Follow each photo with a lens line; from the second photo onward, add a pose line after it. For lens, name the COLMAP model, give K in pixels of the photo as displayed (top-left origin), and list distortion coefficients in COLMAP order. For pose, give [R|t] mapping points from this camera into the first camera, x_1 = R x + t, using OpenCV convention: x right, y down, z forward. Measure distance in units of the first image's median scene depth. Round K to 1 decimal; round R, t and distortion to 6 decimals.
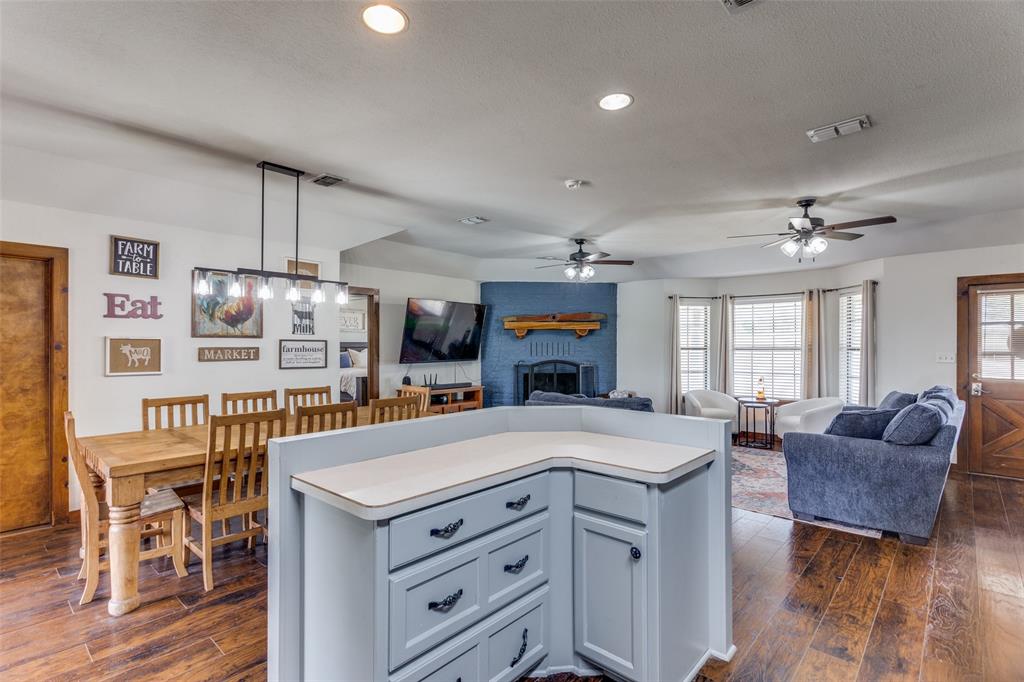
lens RADIAL K [[491.0, 0, 514.7], [0, 491.0, 339.7], [0, 0, 1]] dist [0.011272, -0.000133]
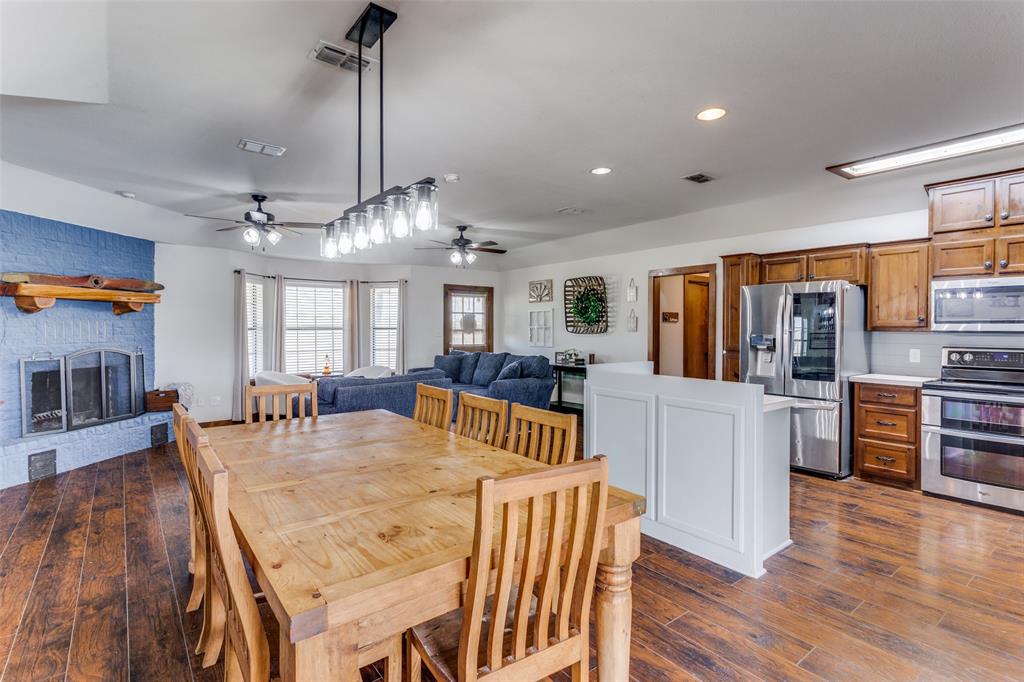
lens RADIAL K [[499.0, 0, 520.1], [0, 499.0, 330.3], [0, 0, 1]] dist [0.003201, 0.001275]
pose [[0.157072, -0.006778, 0.987564, -0.619537], [-0.009384, 0.999921, 0.008356, 0.010331], [-0.987543, -0.010580, 0.156996, 0.436356]]
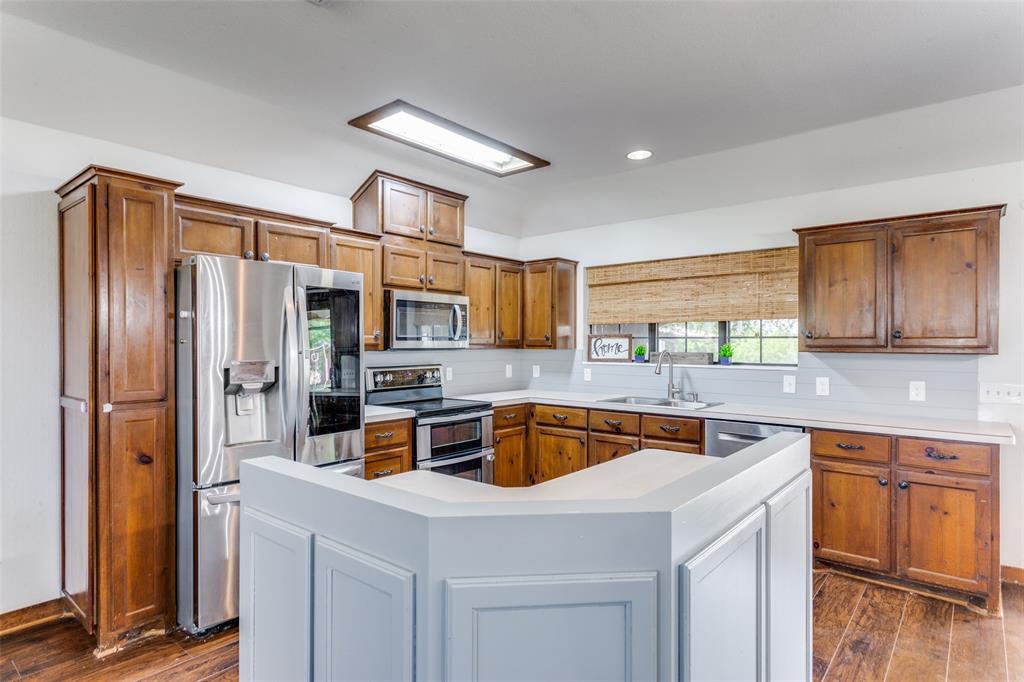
lens RADIAL K [[549.4, 0, 508.8], [0, 549.4, 343.8], [0, 0, 1]] dist [0.006211, -0.002663]
pose [[-0.999254, -0.002030, -0.038553, 0.048651], [-0.001869, 0.999989, -0.004200, 0.008007], [0.038561, -0.004125, -0.999248, 0.623786]]
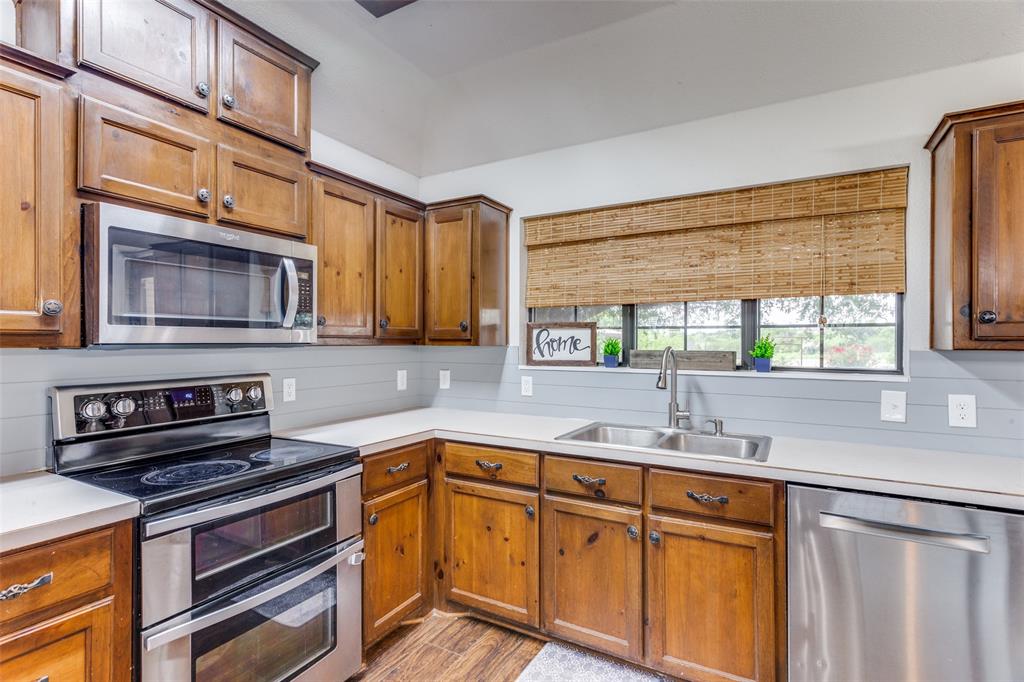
lens RADIAL K [[491.0, 0, 509.9], [0, 491.0, 342.4], [0, 0, 1]] dist [0.011272, -0.000133]
pose [[-0.974802, -0.002555, -0.223058, 0.018955], [-0.001559, 0.999988, -0.004644, 0.011428], [0.223067, -0.004179, -0.974794, 0.254823]]
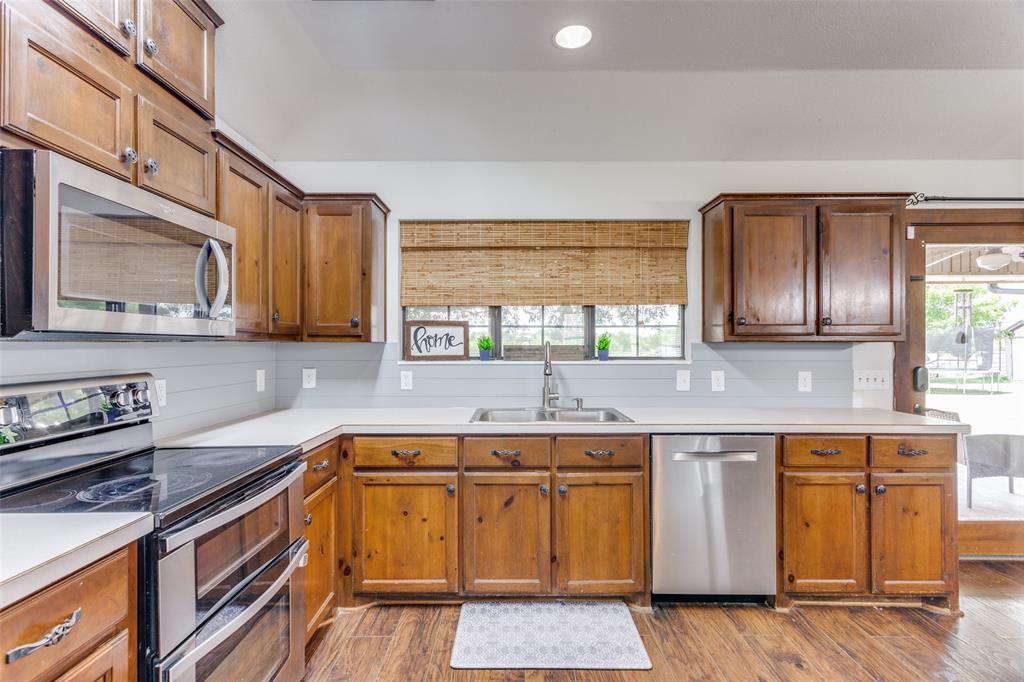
lens RADIAL K [[491.0, 0, 509.5], [0, 491.0, 345.1], [0, 0, 1]] dist [0.011272, -0.000133]
pose [[-0.738306, -0.000079, -0.674466, 0.156189], [0.004516, 0.999977, -0.005061, 0.018481], [0.674451, -0.006782, -0.738289, 0.234837]]
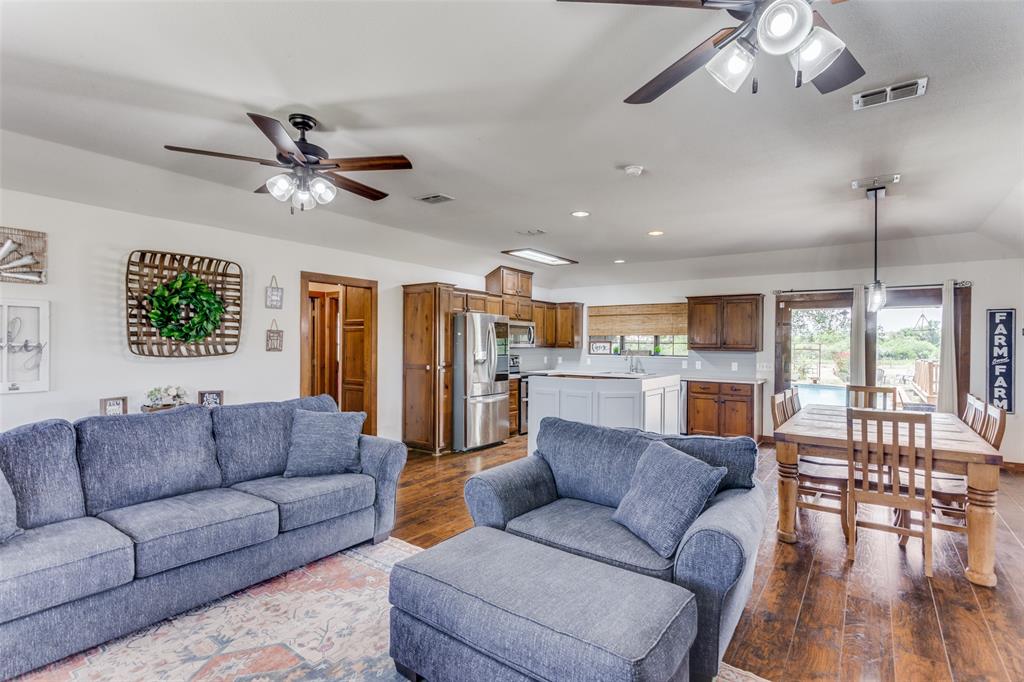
lens RADIAL K [[491.0, 0, 503.4], [0, 491.0, 344.7], [0, 0, 1]] dist [0.011272, -0.000133]
pose [[-0.995352, -0.009166, -0.095864, 0.290220], [-0.008811, 0.999953, -0.004134, 0.009787], [0.095897, -0.003270, -0.995386, 1.225504]]
